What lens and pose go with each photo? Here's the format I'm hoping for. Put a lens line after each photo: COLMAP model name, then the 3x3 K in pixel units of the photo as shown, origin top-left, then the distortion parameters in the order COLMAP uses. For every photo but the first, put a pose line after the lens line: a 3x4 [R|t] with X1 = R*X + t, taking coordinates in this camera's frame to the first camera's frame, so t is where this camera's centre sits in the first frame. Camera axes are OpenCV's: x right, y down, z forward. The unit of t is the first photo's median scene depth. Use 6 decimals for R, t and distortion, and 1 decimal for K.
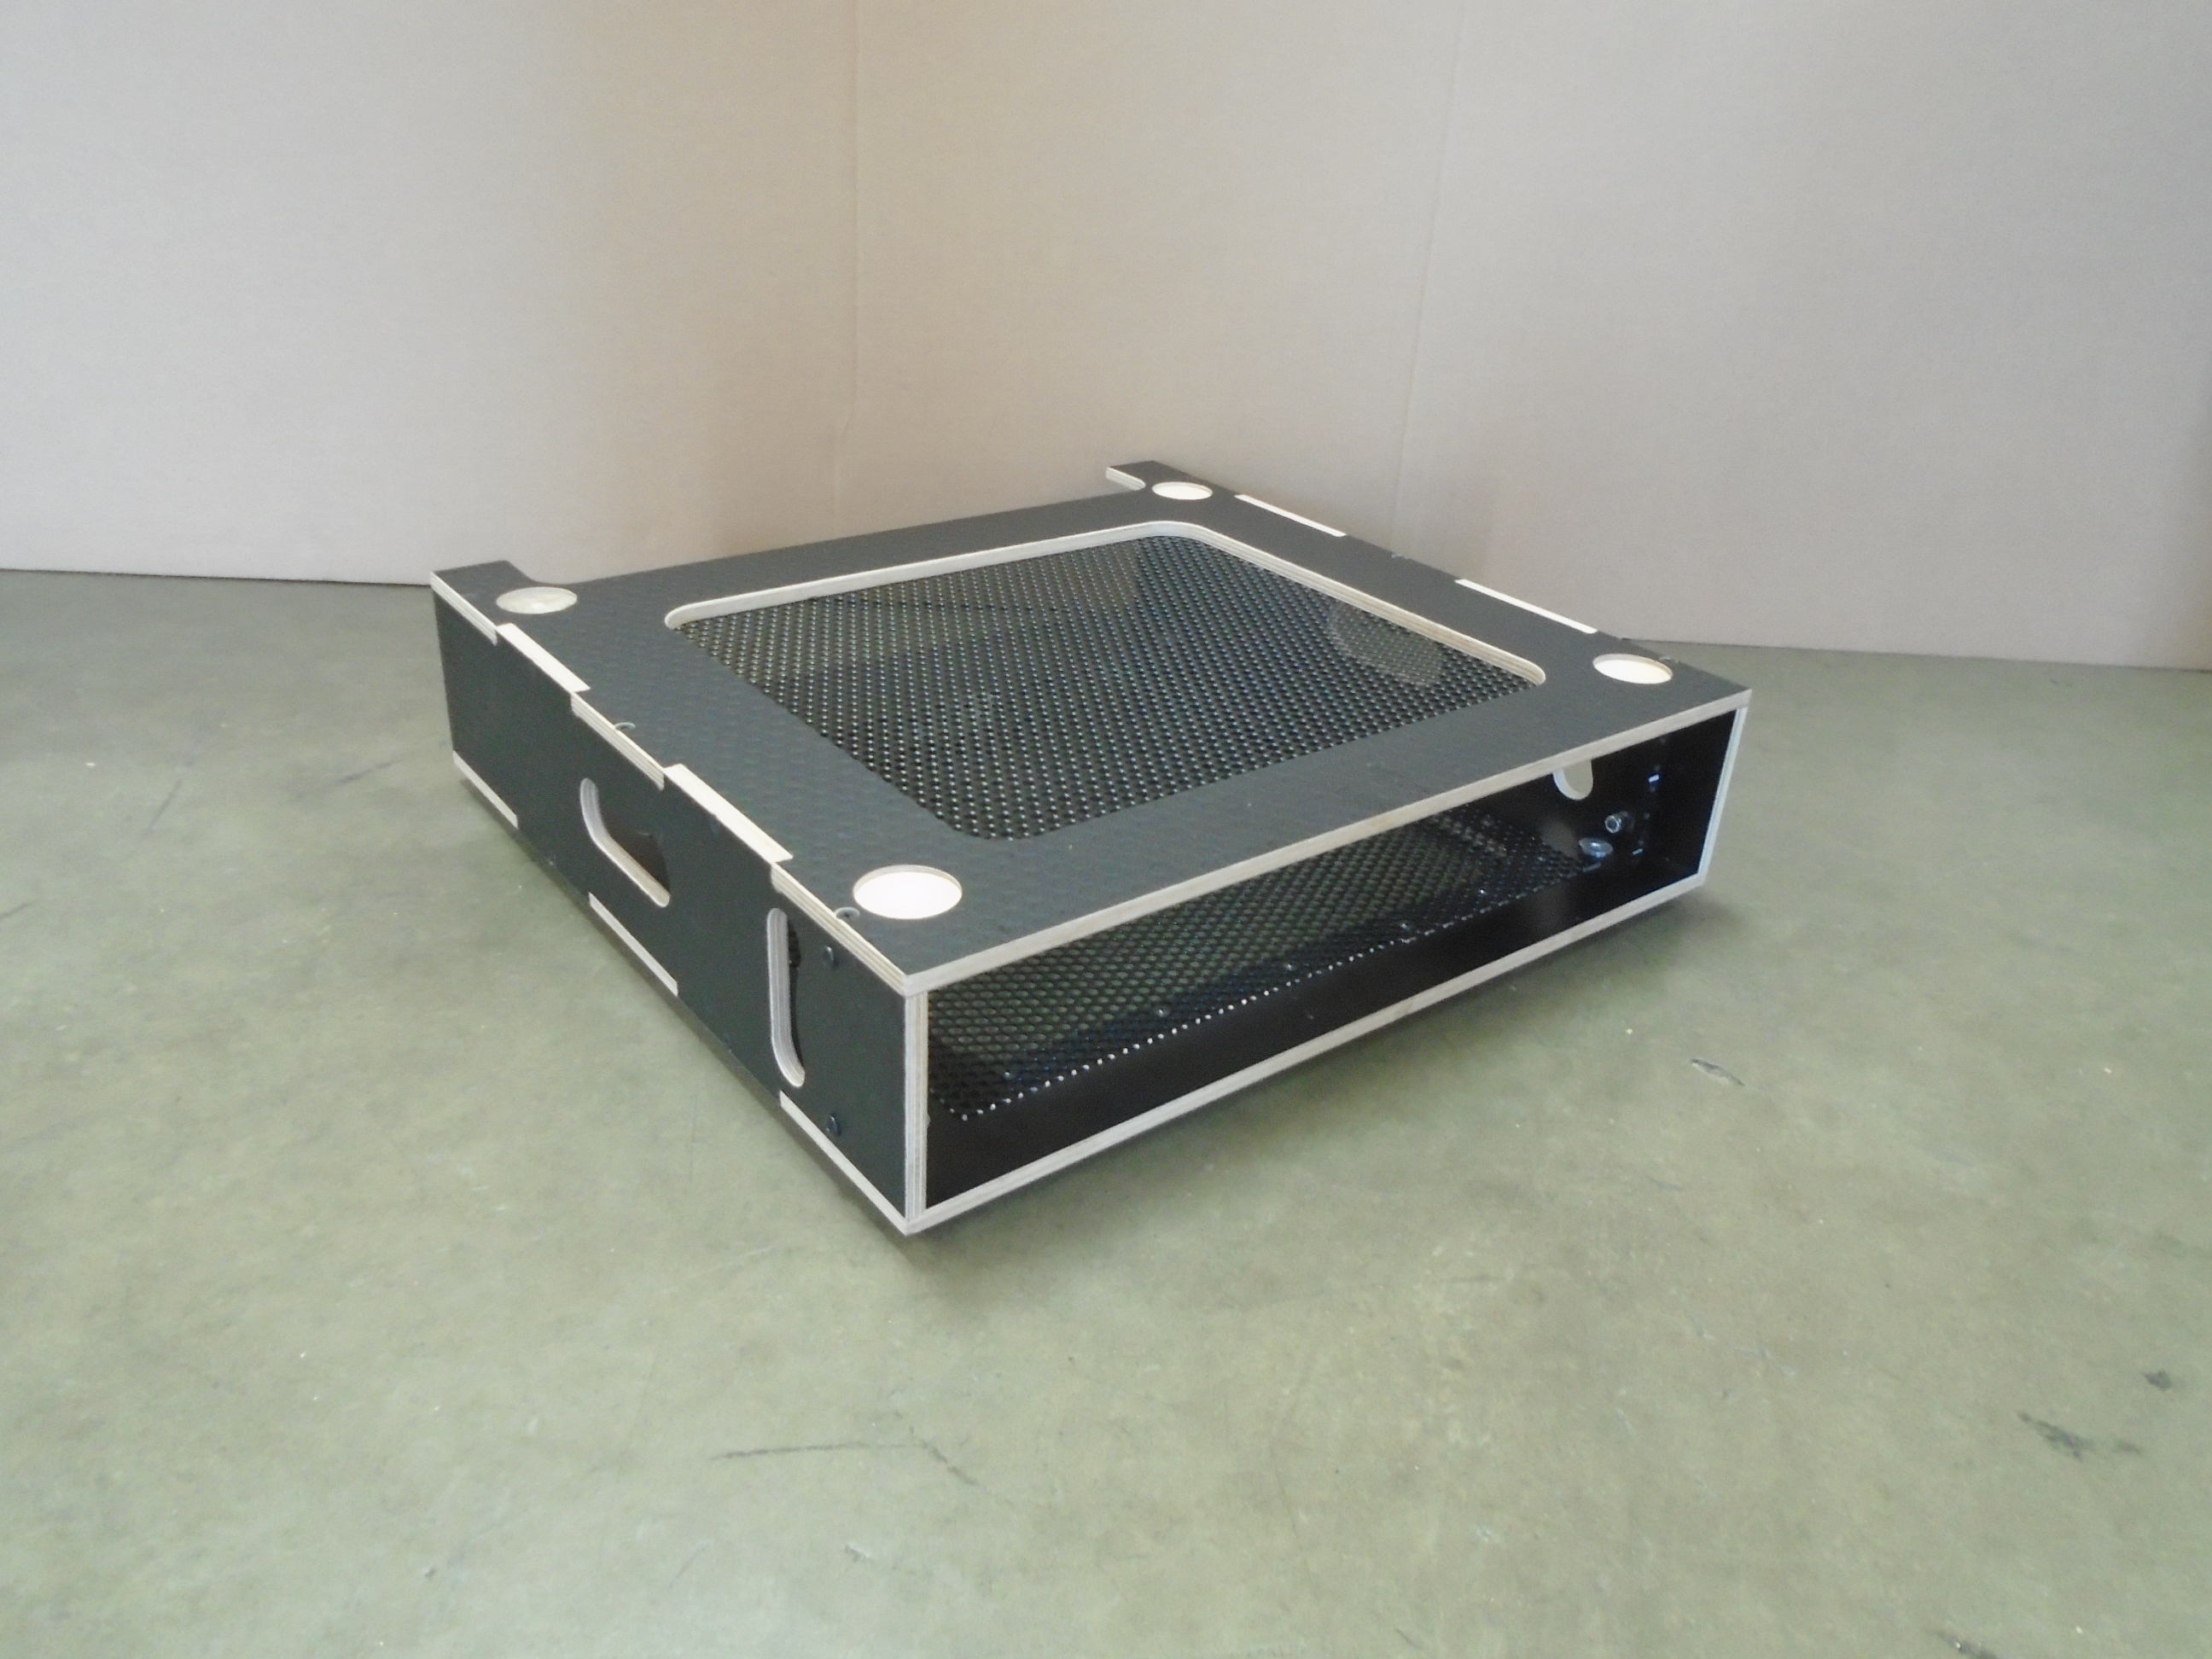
lens RADIAL K [[1699.3, 0, 1101.3], [0, 1699.3, 813.0], [0, 0, 1]] dist [-0.008047, -0.002427]
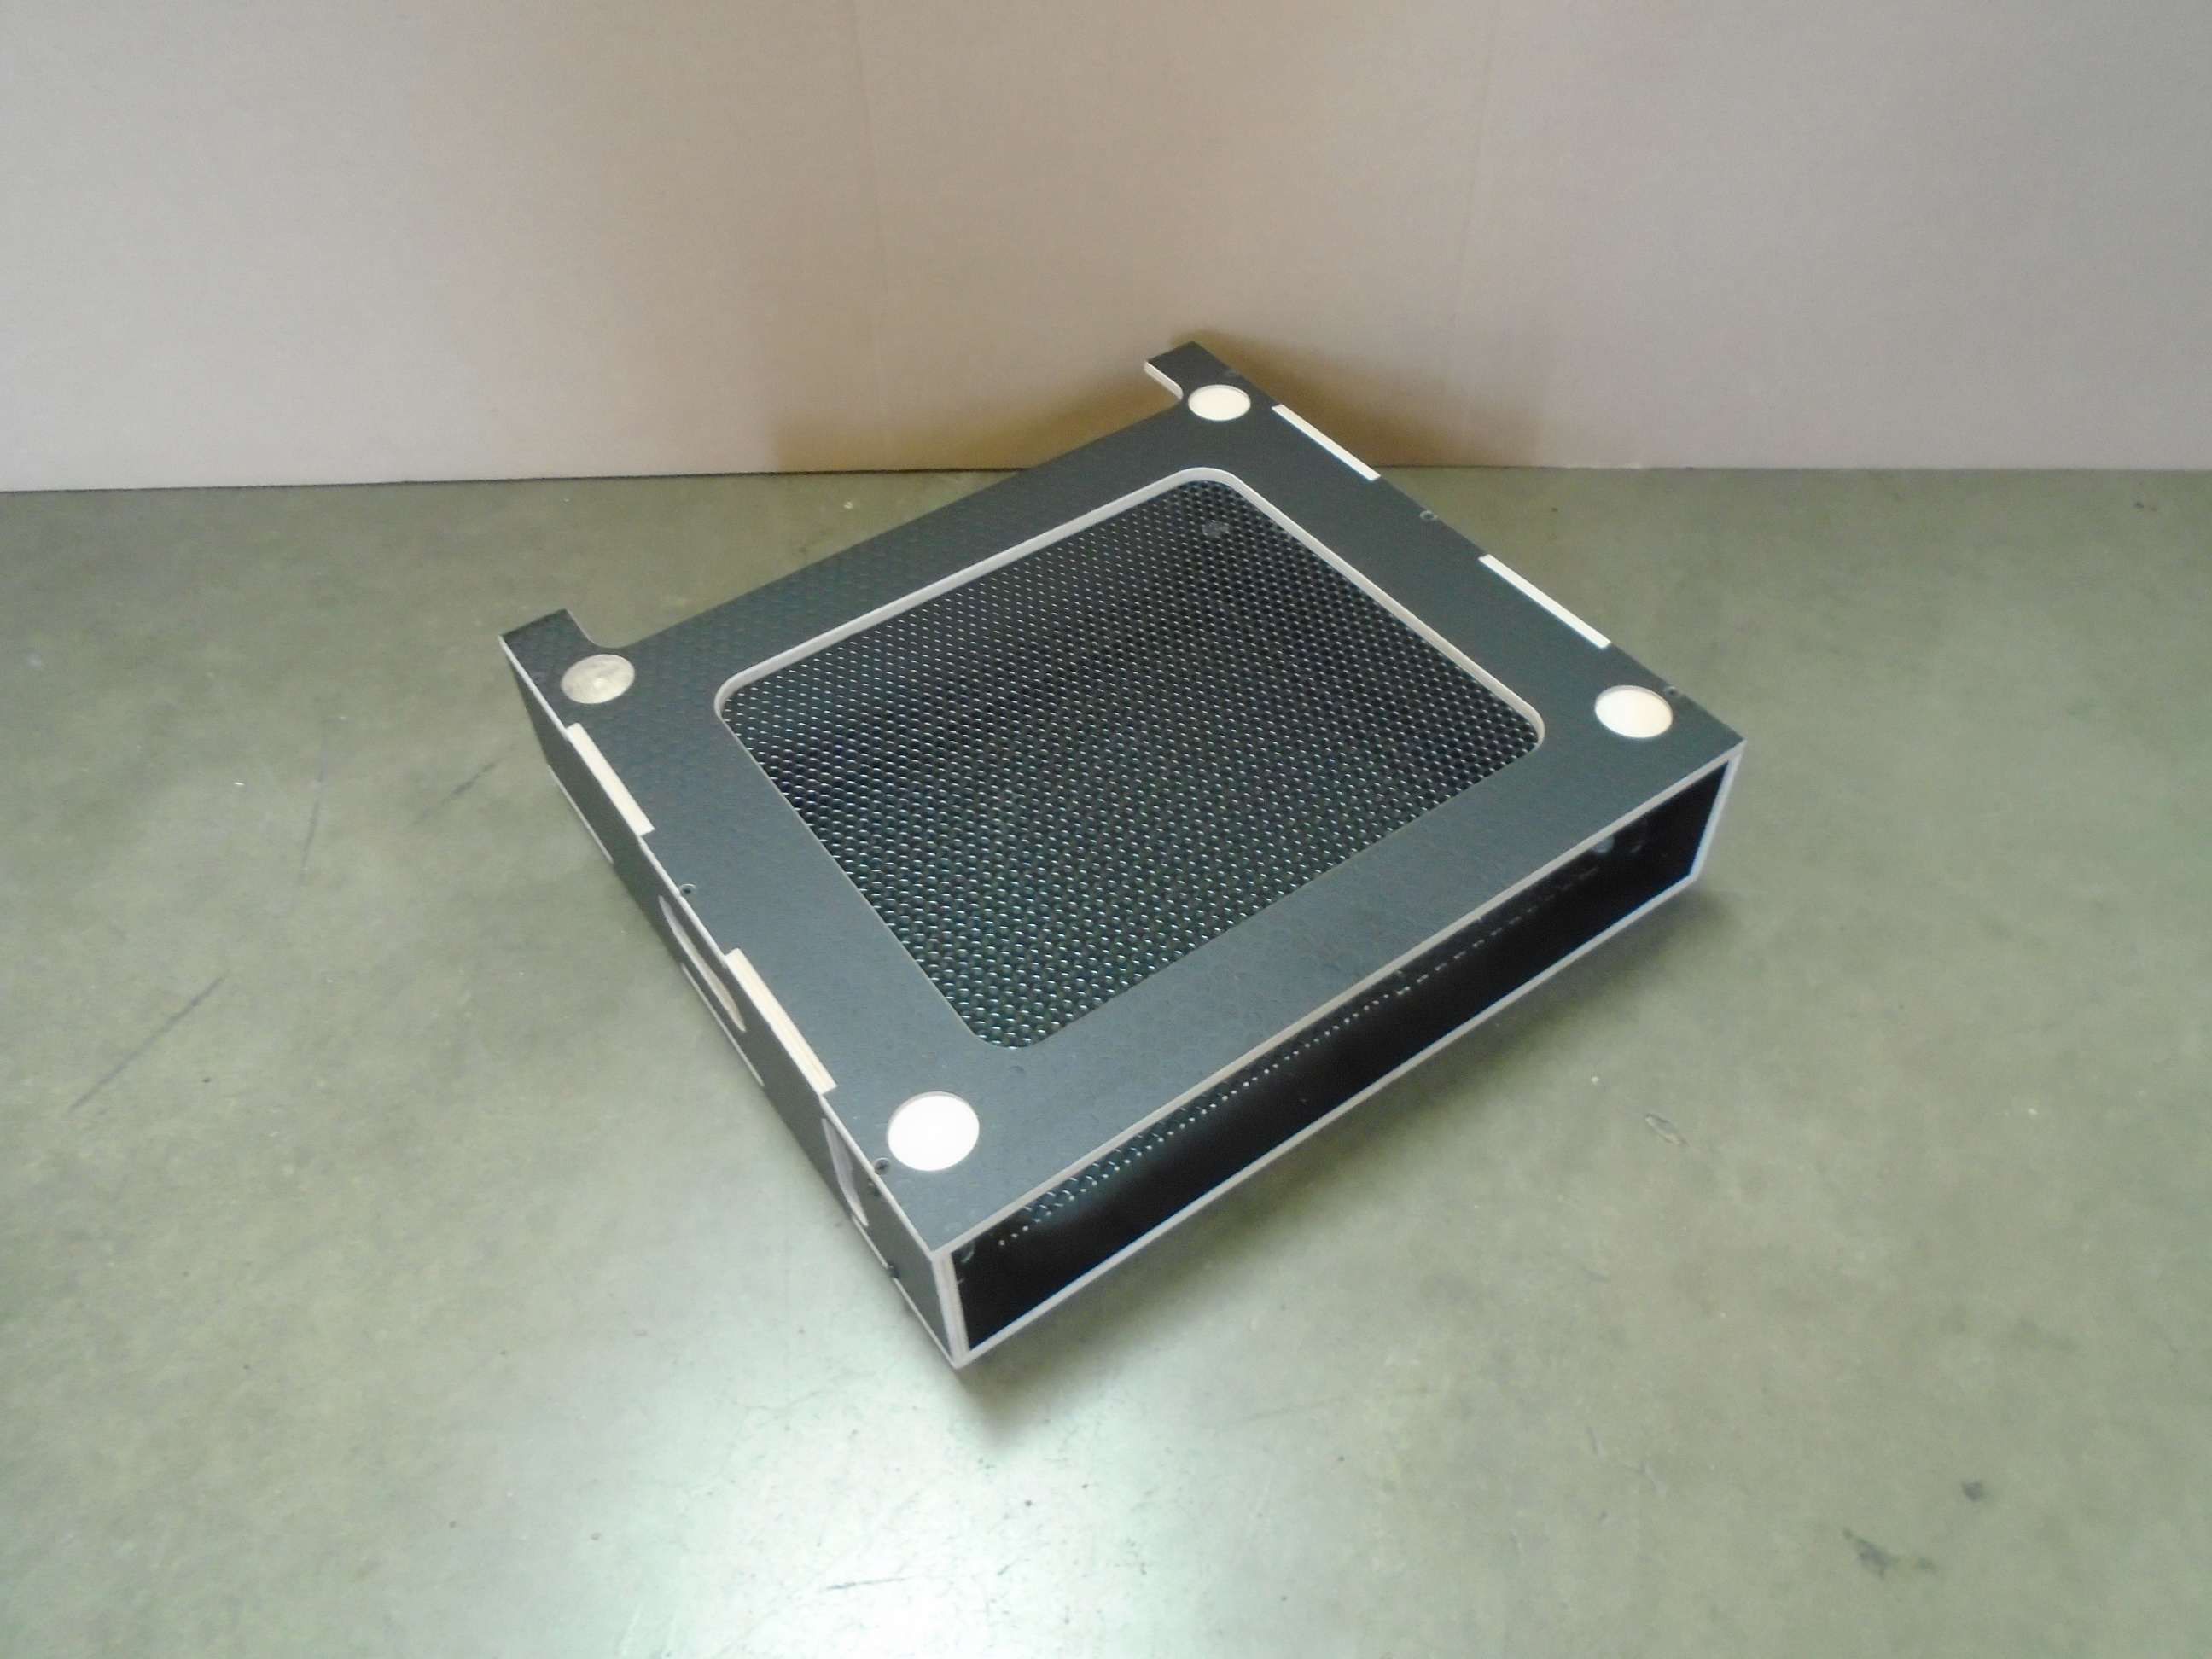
lens RADIAL K [[1699.3, 0, 1101.3], [0, 1699.3, 813.0], [0, 0, 1]] dist [-0.008047, -0.002427]
pose [[0.995430, -0.022458, -0.092814, 0.103362], [0.053956, 0.934208, 0.352626, -0.500377], [0.078789, -0.356022, 0.931150, -0.013518]]
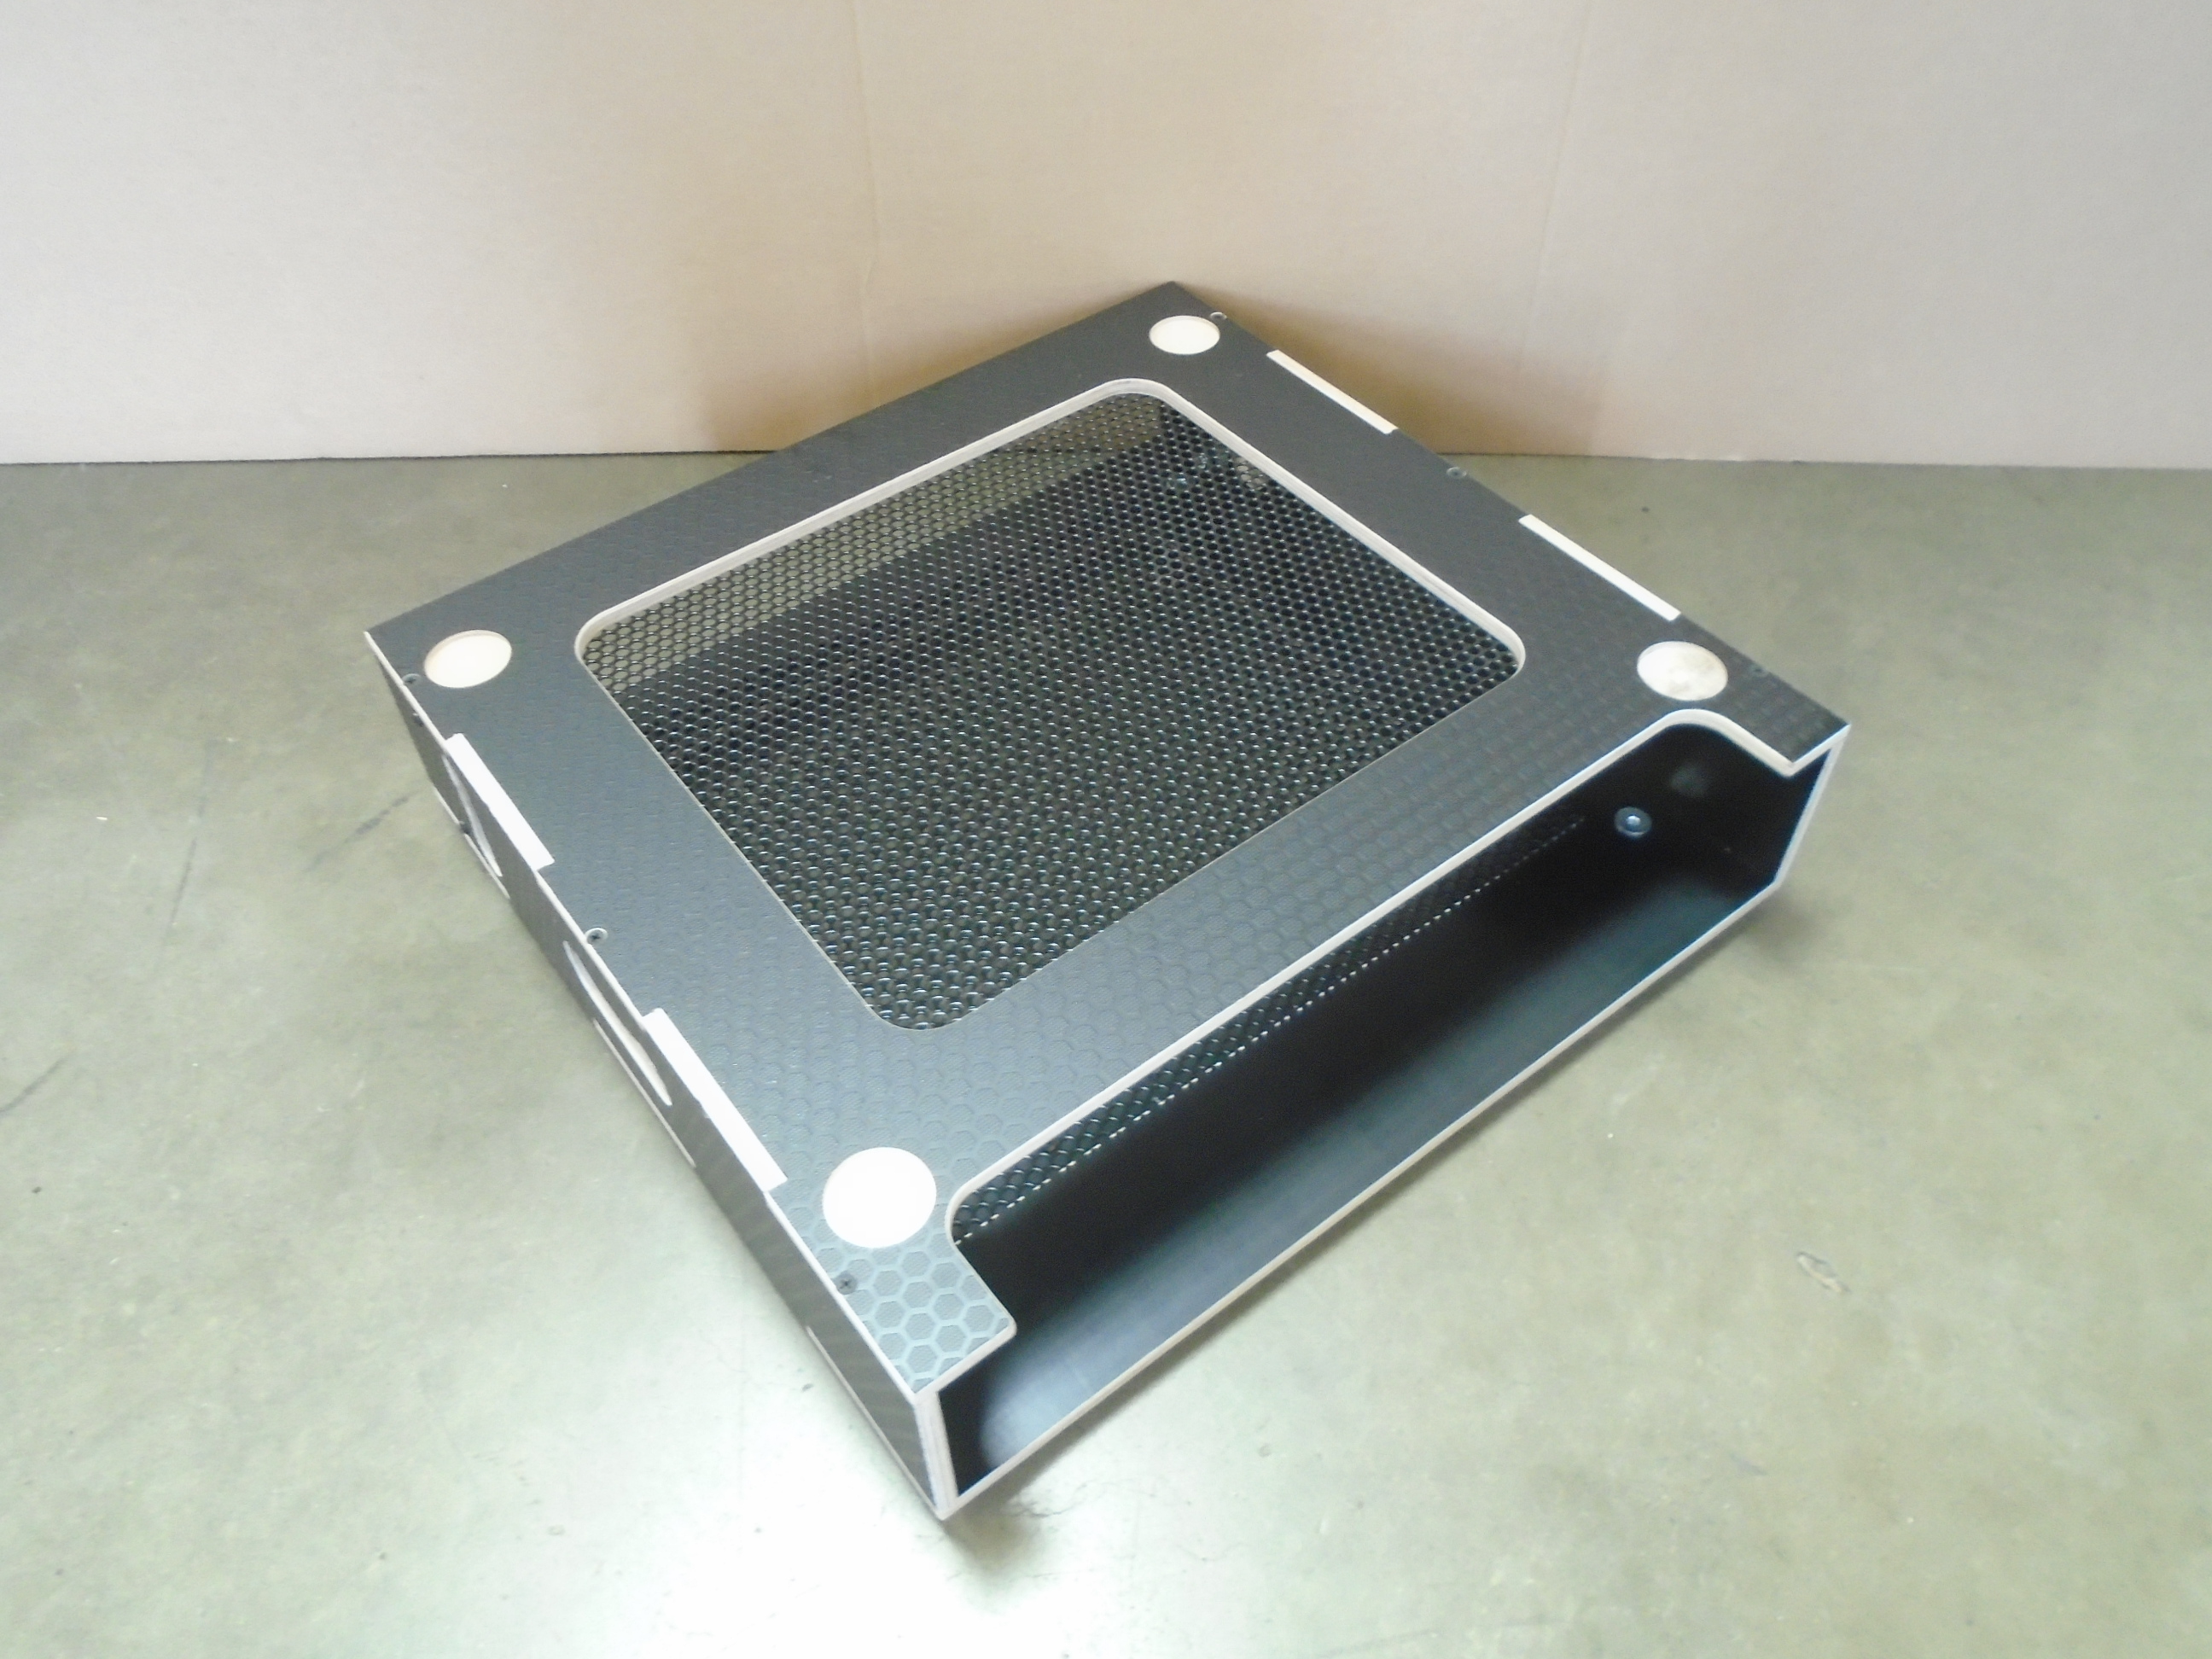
lens RADIAL K [[1699.3, 0, 1101.3], [0, 1699.3, 813.0], [0, 0, 1]] dist [-0.008047, -0.002427]
pose [[0.996313, -0.012509, -0.084870, 0.054911], [0.042196, 0.932819, 0.357866, -0.460985], [0.074692, -0.360128, 0.929908, 0.213820]]
